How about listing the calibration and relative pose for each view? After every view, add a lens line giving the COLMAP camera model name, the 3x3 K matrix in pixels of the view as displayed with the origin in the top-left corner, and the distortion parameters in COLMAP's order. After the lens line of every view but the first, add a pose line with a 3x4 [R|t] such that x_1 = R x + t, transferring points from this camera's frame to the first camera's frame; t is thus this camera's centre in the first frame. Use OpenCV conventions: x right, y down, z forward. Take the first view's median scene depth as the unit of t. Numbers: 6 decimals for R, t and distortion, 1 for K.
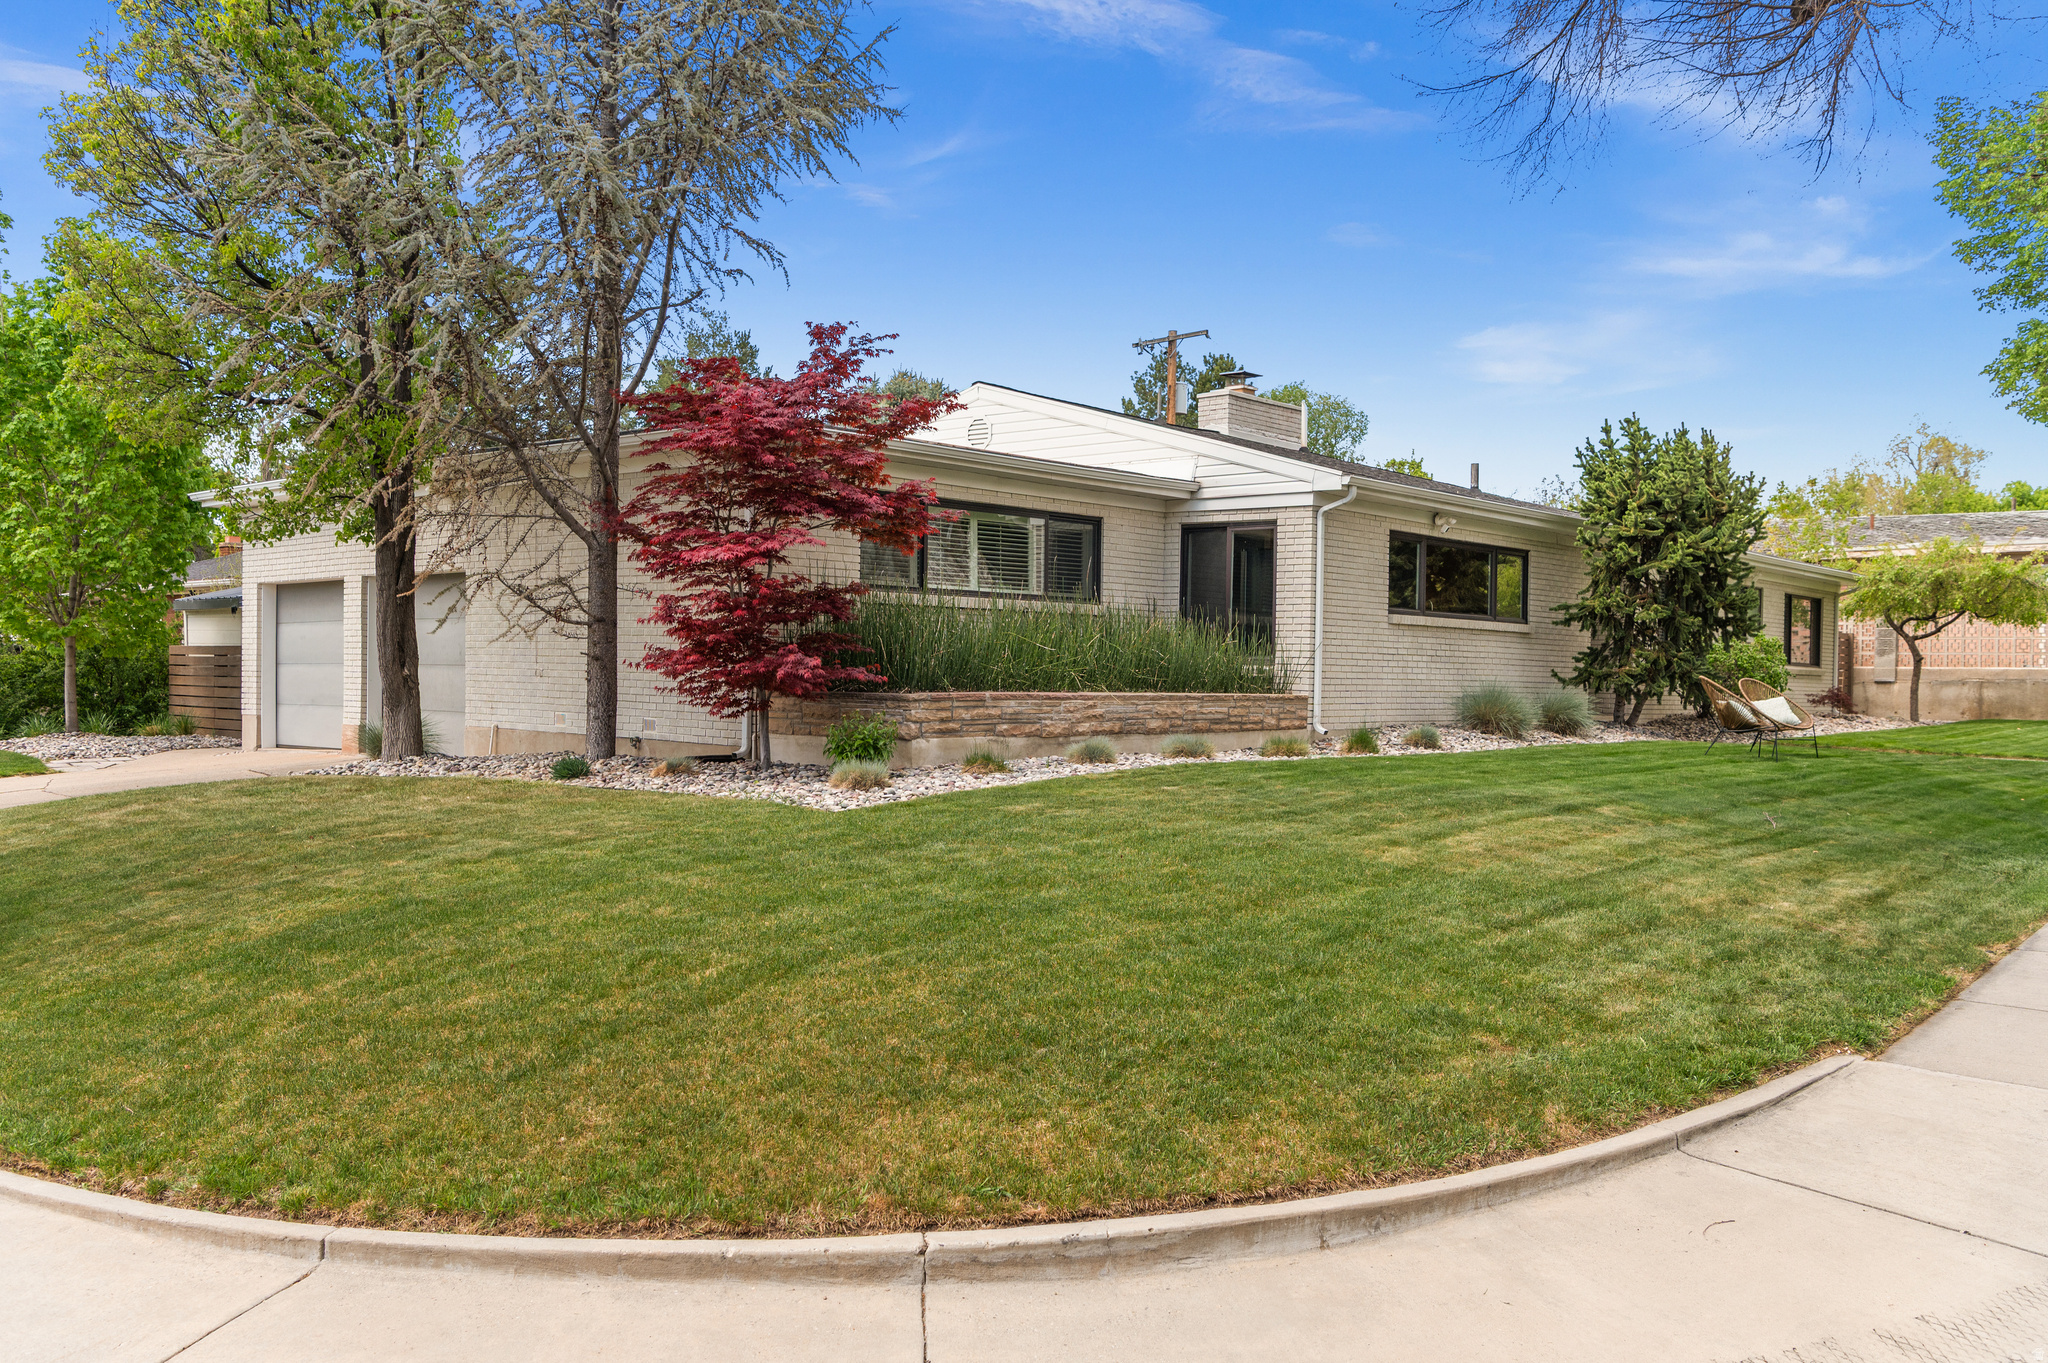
lens RADIAL K [[1787.7, 0, 1024.7], [0, 1787.7, 680.0], [0, 0, 1]] dist [-0.000996, -0.002810]
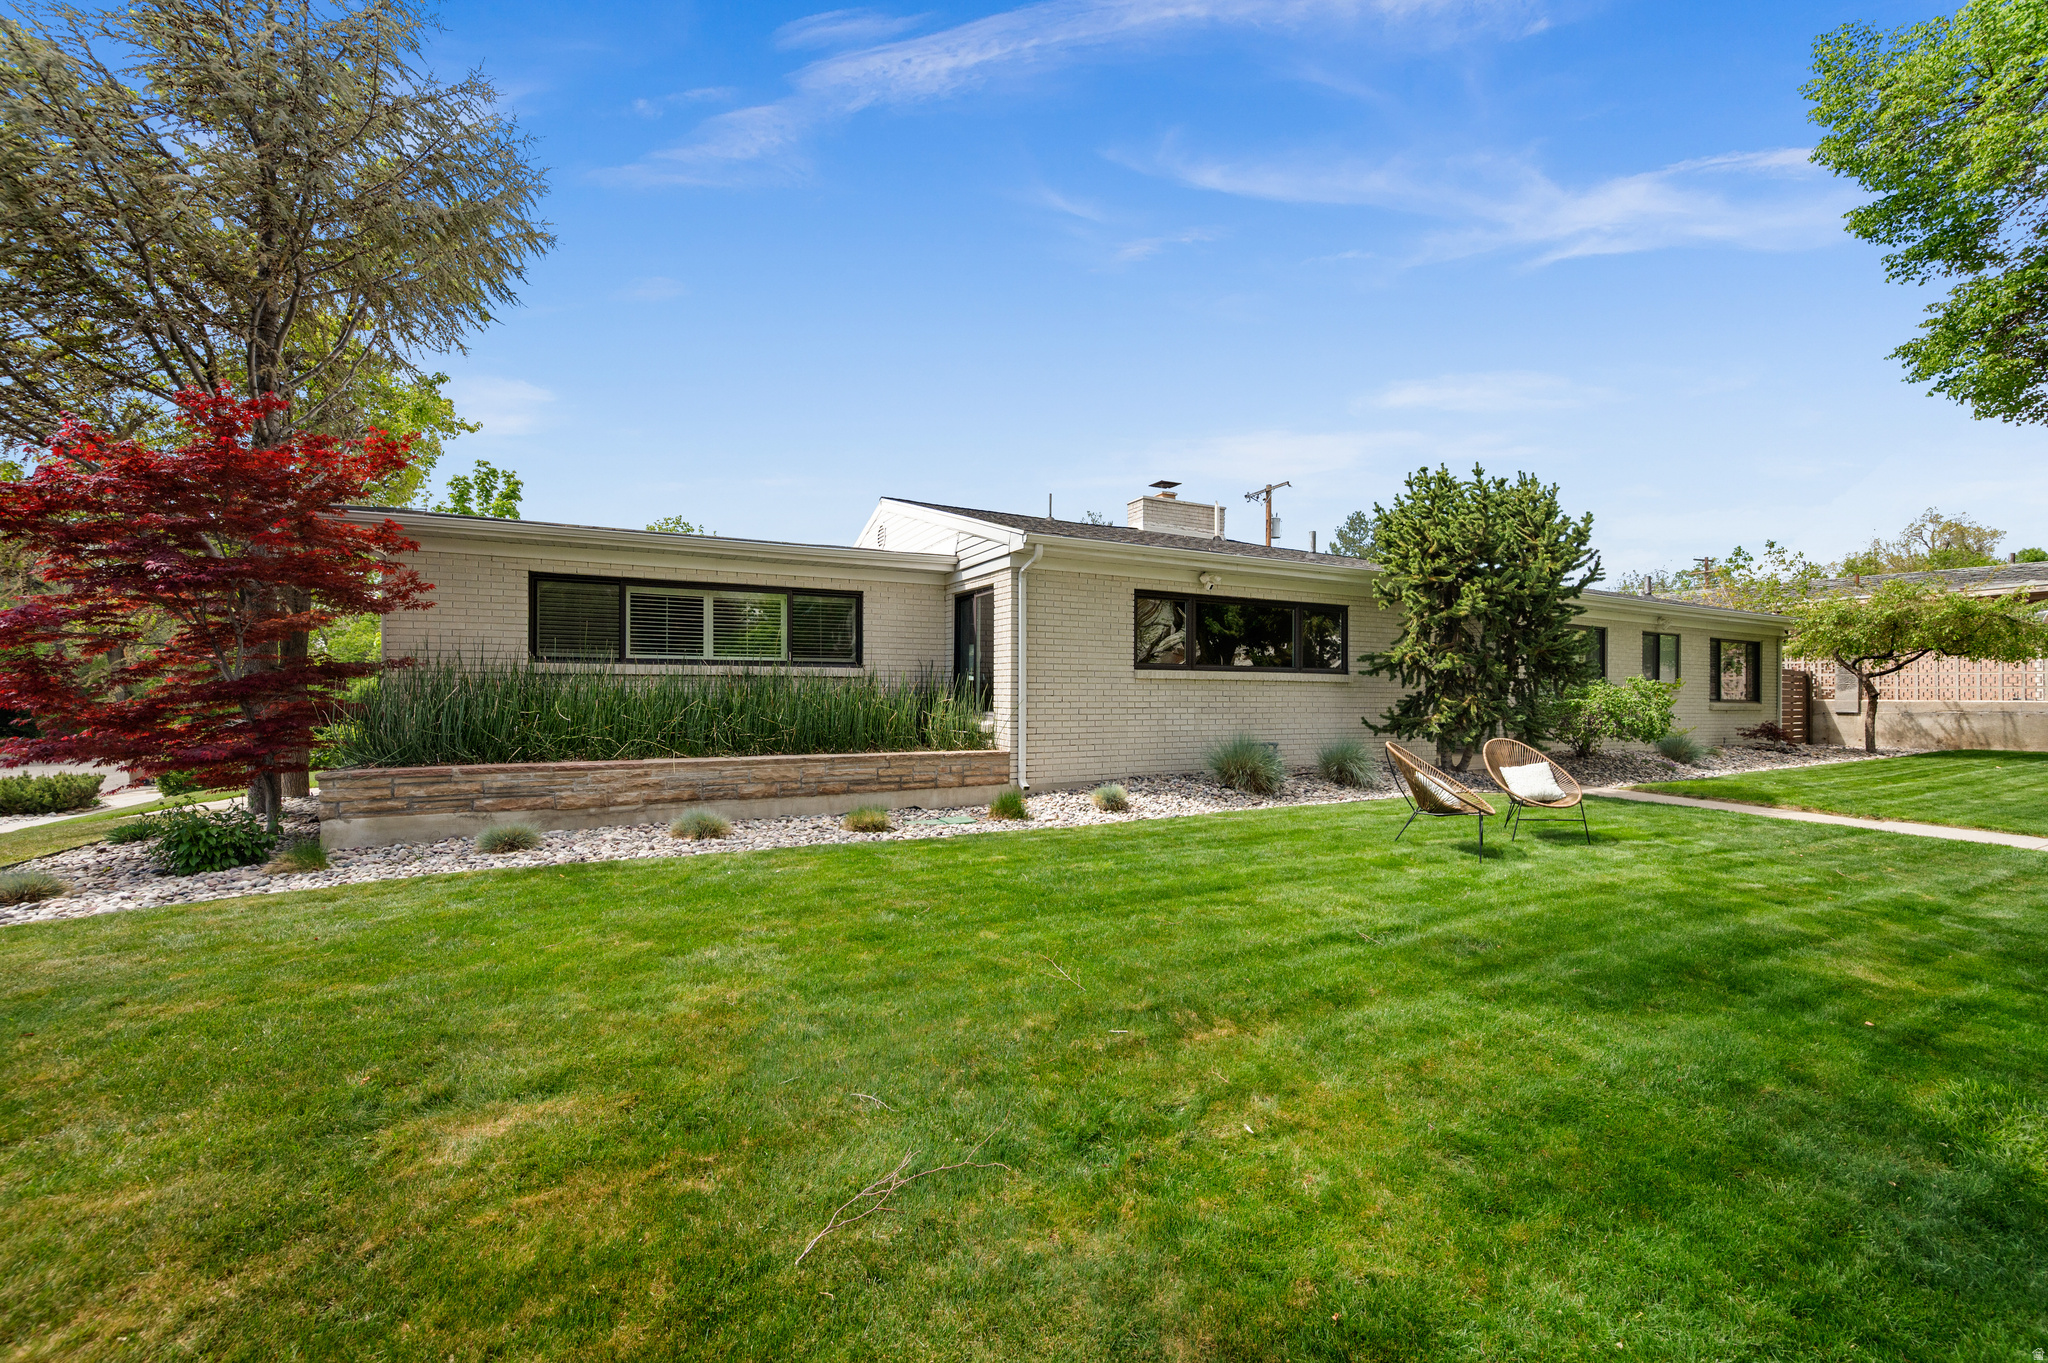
lens RADIAL K [[829.3, 0, 1023.9], [0, 829.3, 689.2], [0, 0, 1]] dist [0.002041, 0.000207]
pose [[0.928041, -0.011798, -0.372290, 0.304804], [0.007949, 0.999898, -0.011871, -0.019167], [0.372392, 0.008058, 0.928040, 0.496024]]
